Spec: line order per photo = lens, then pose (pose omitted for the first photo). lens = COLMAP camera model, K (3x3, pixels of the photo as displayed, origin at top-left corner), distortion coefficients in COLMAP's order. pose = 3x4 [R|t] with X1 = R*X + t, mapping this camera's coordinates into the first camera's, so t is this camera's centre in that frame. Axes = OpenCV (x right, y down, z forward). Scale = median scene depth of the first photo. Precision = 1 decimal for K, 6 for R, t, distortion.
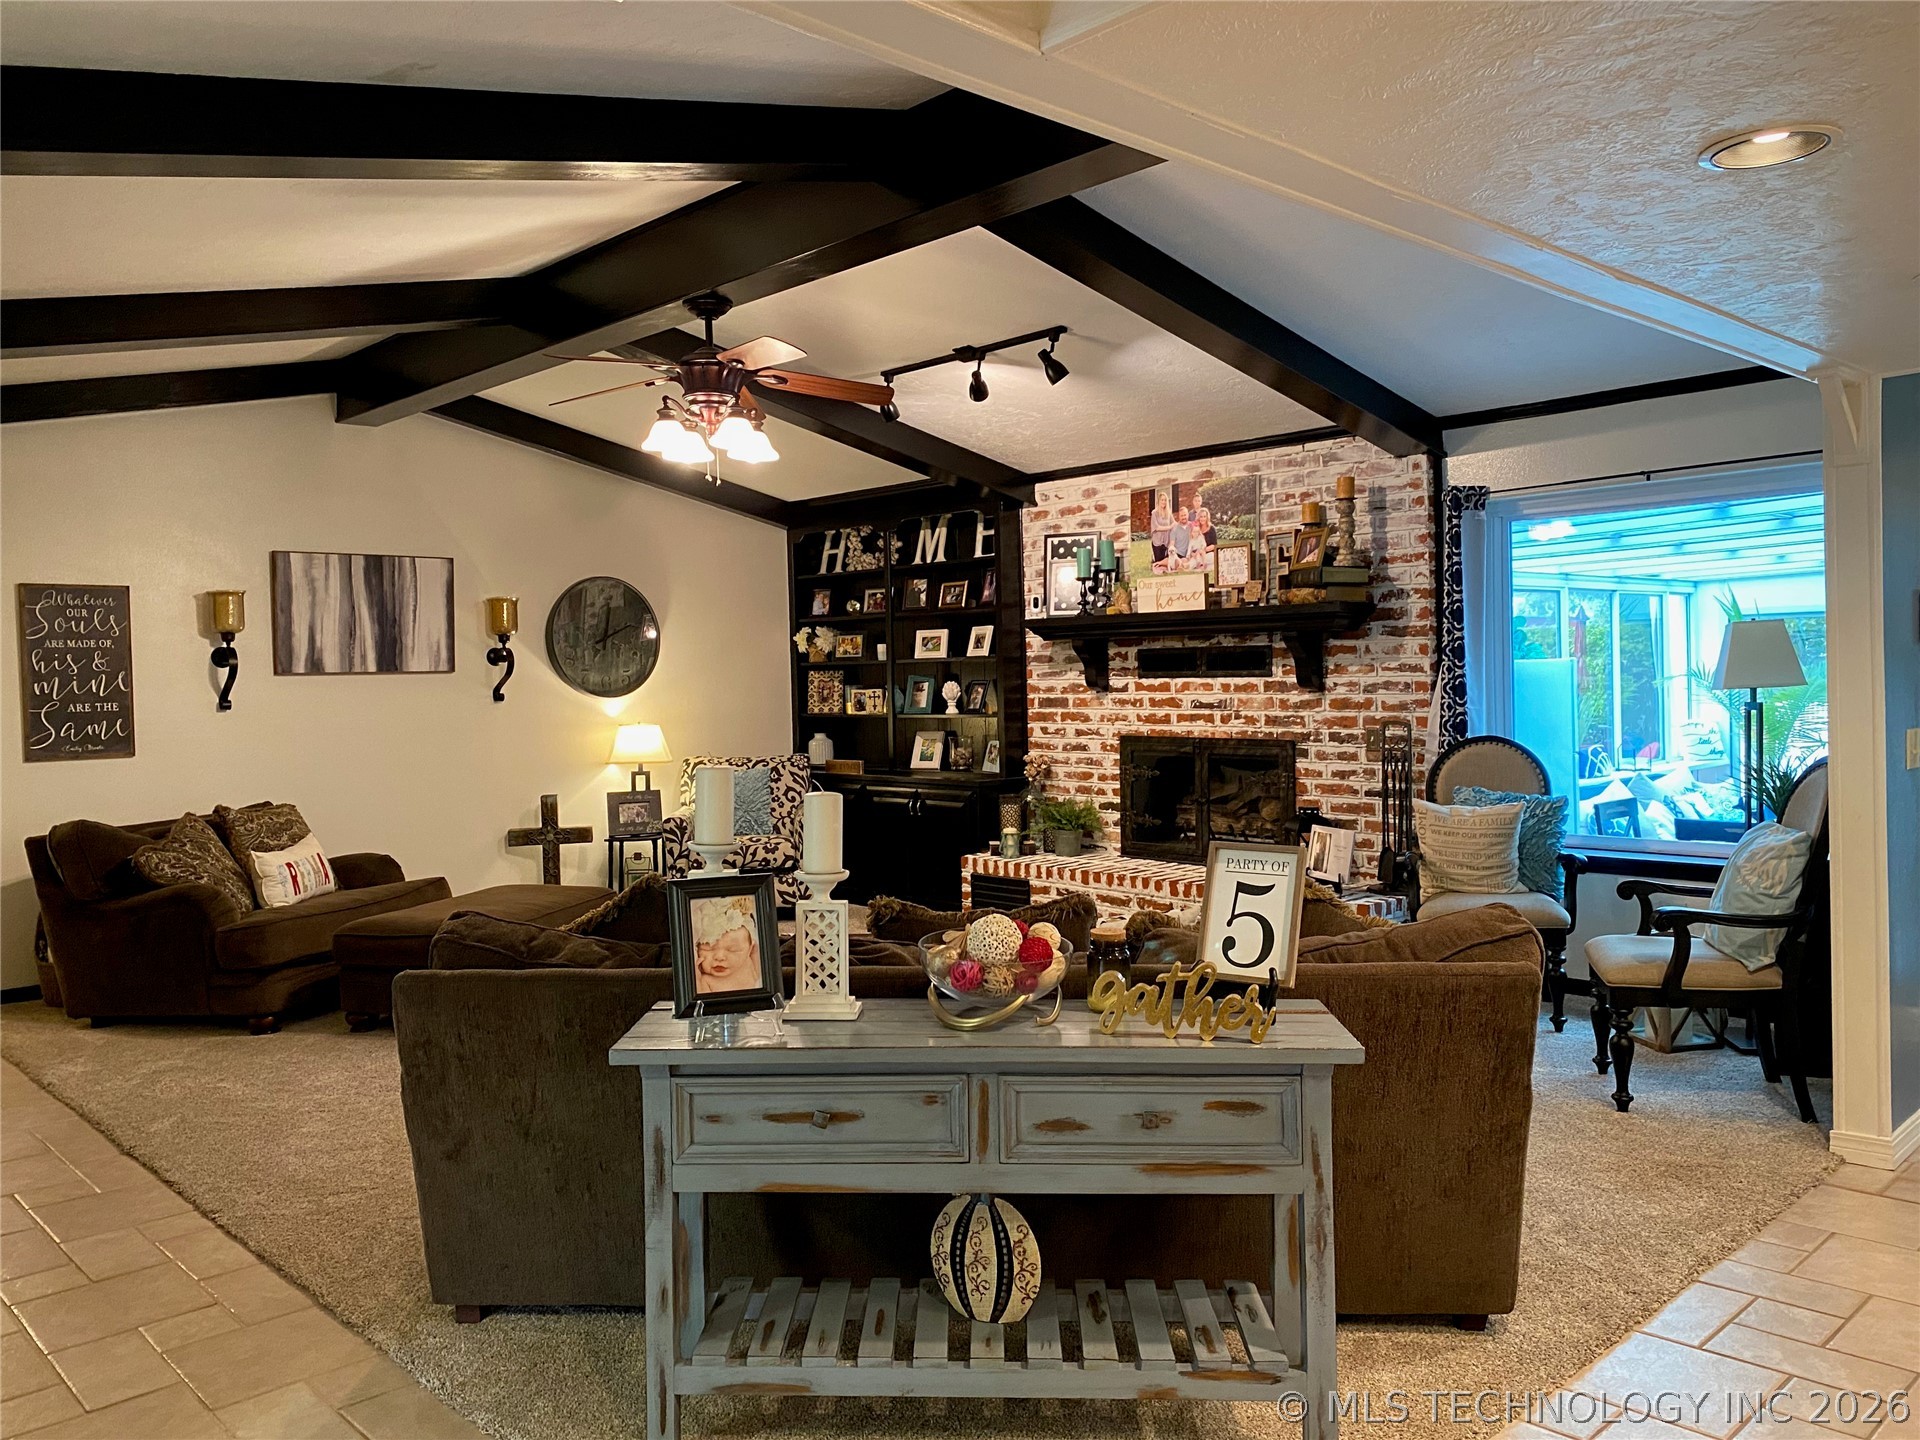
lens RADIAL K [[1460.1, 0, 947.9], [0, 1460.1, 706.3], [0, 0, 1]] dist [0.088171, -0.144466]
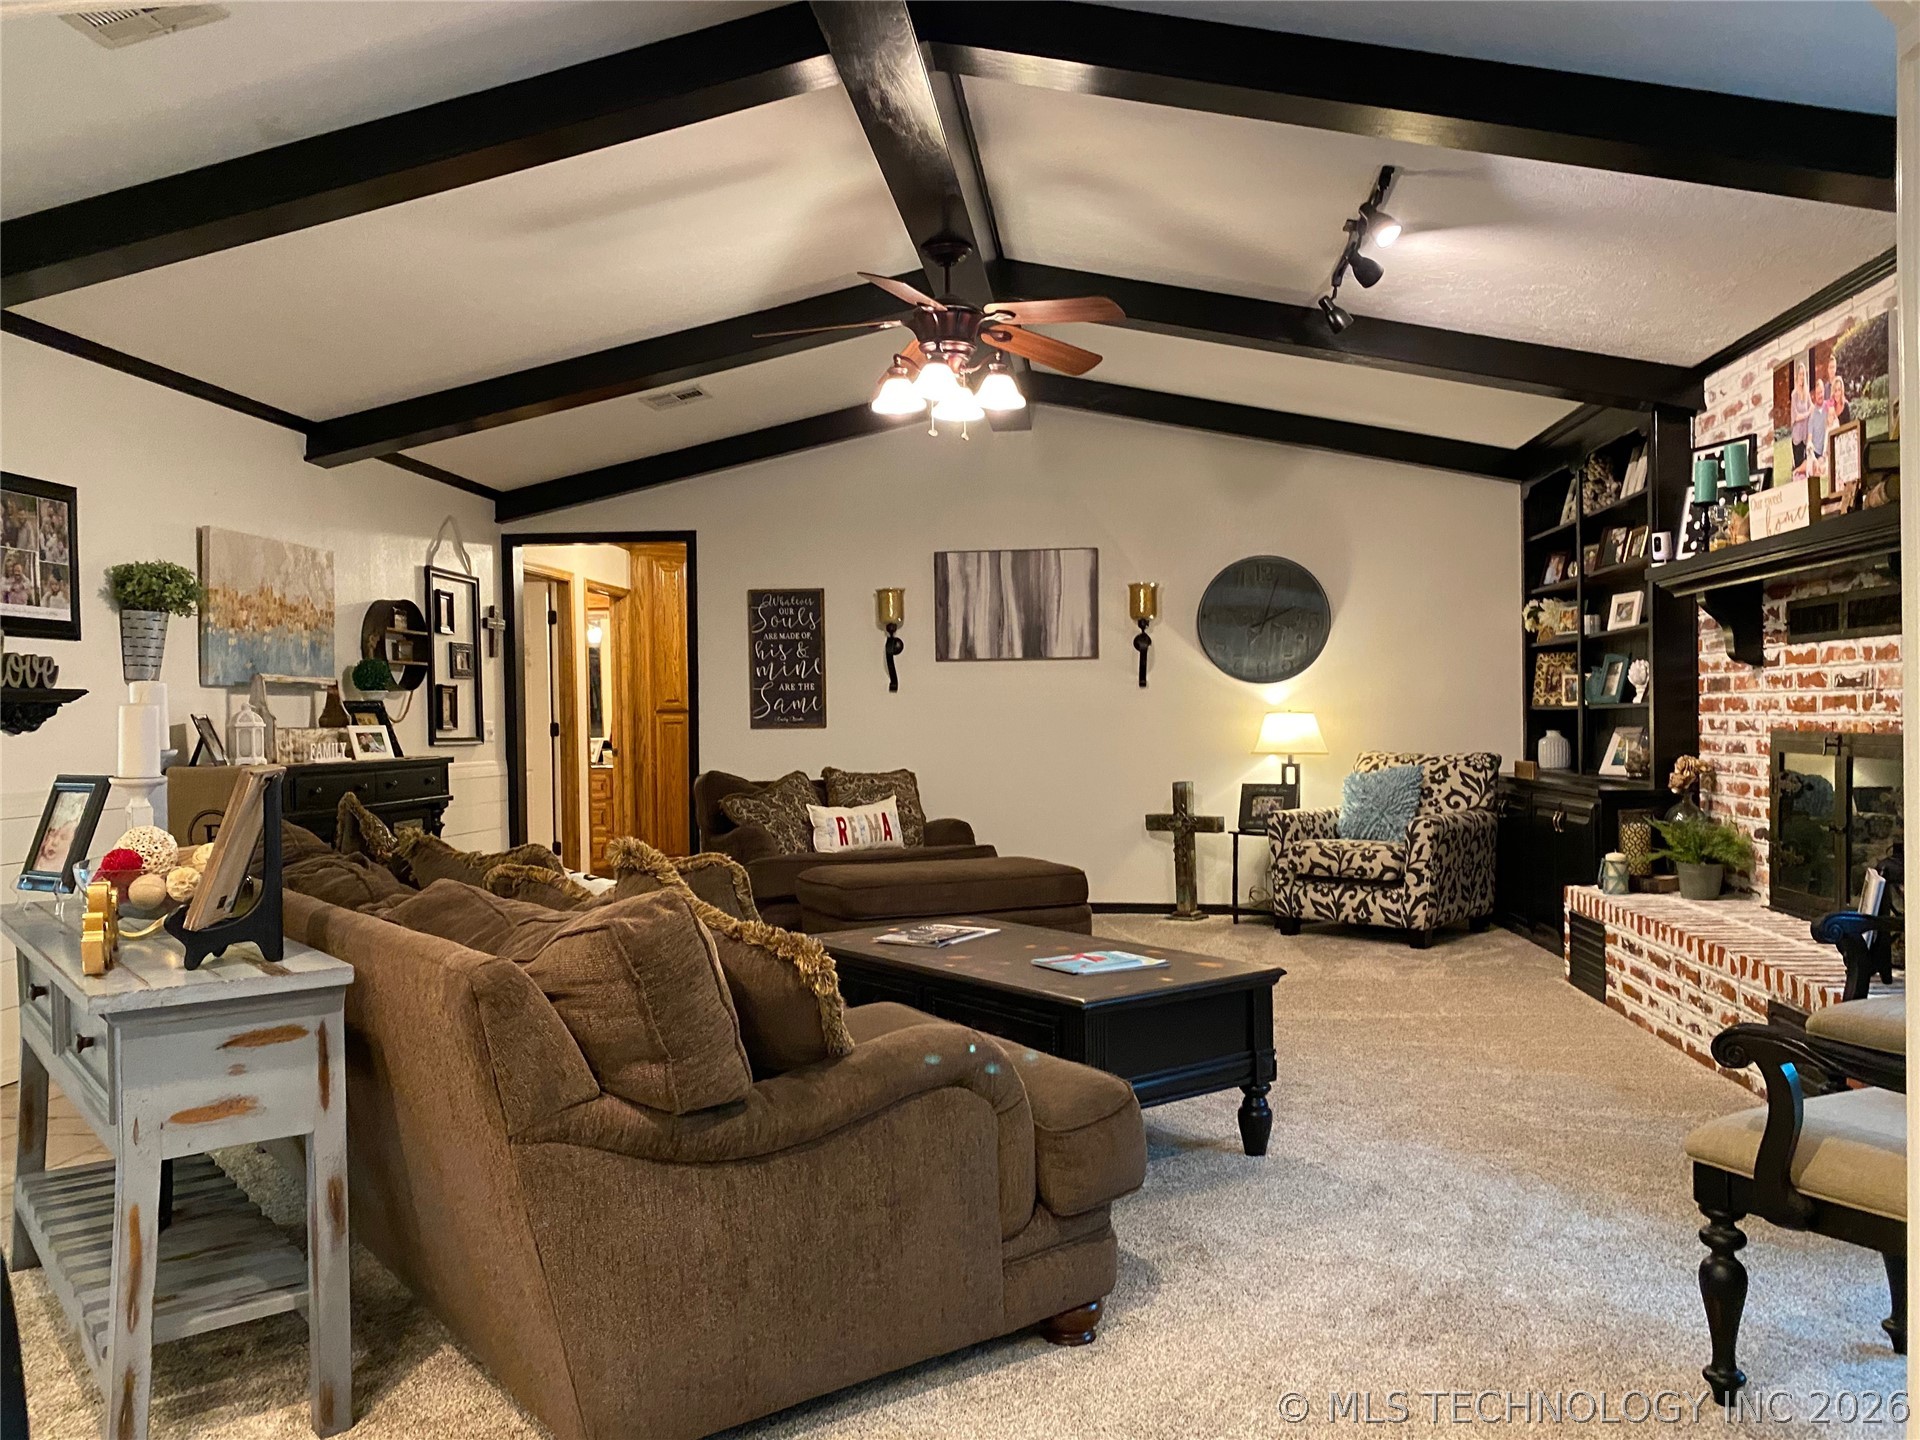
lens RADIAL K [[1460.1, 0, 947.9], [0, 1460.1, 706.3], [0, 0, 1]] dist [0.088171, -0.144466]
pose [[0.644174, 0.006588, -0.764850, 0.397768], [-0.017912, 0.999819, -0.006474, 0.020233], [0.764669, 0.017870, 0.644175, 0.265647]]
